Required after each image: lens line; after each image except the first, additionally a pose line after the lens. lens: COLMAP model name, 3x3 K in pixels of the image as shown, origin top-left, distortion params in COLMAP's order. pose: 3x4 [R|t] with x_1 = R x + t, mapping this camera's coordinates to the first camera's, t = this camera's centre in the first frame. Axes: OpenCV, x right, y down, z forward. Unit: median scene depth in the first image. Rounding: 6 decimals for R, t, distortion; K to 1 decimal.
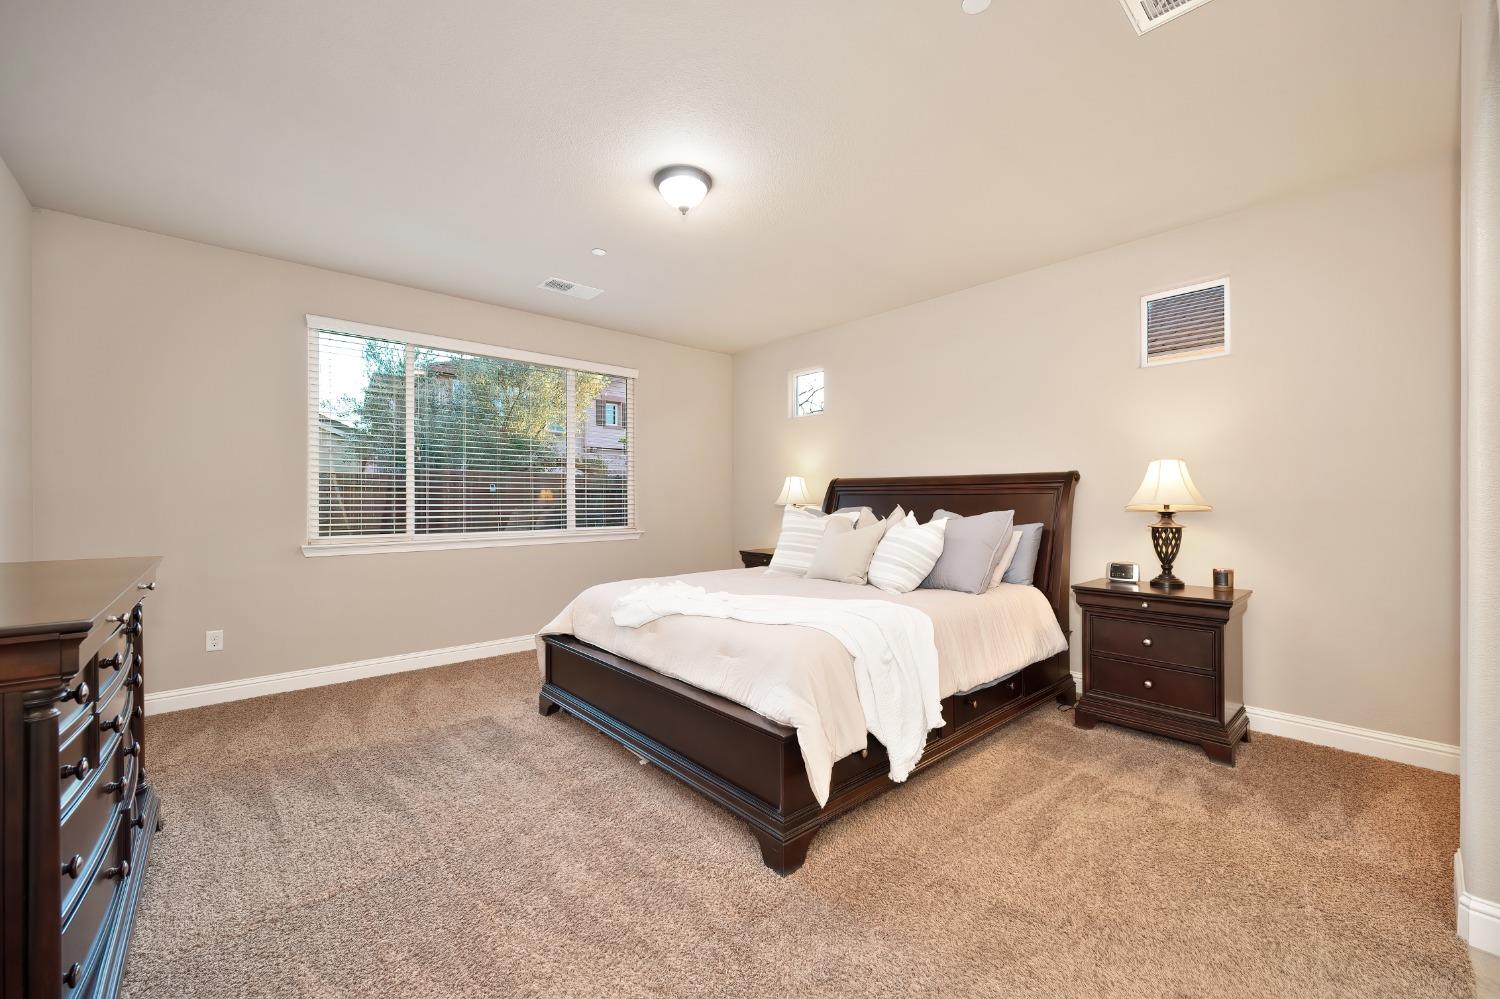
lens RADIAL K [[602.7, 0, 745.3], [0, 602.7, 497.8], [0, 0, 1]] dist [-0.002876, -0.000043]
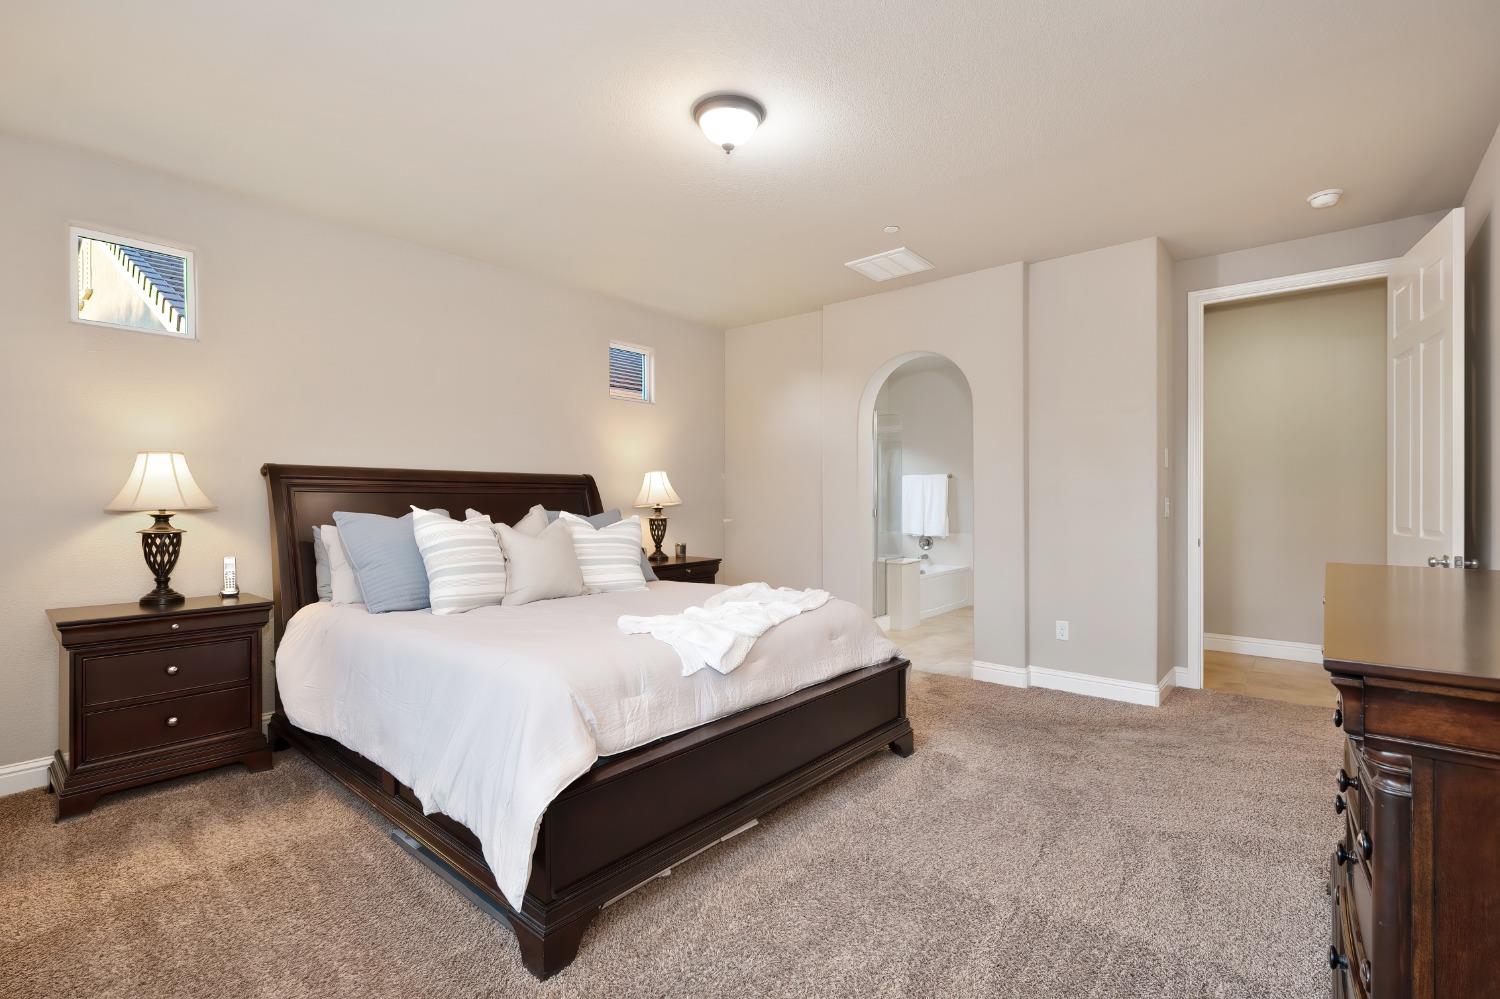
lens RADIAL K [[665.5, 0, 748.4], [0, 665.5, 505.7], [0, 0, 1]] dist [-0.029326, -0.000258]
pose [[-0.151283, -0.004603, 0.988480, -0.308049], [-0.008688, 0.999957, 0.003327, 0.003228], [-0.988452, -0.008084, -0.151317, 0.339700]]
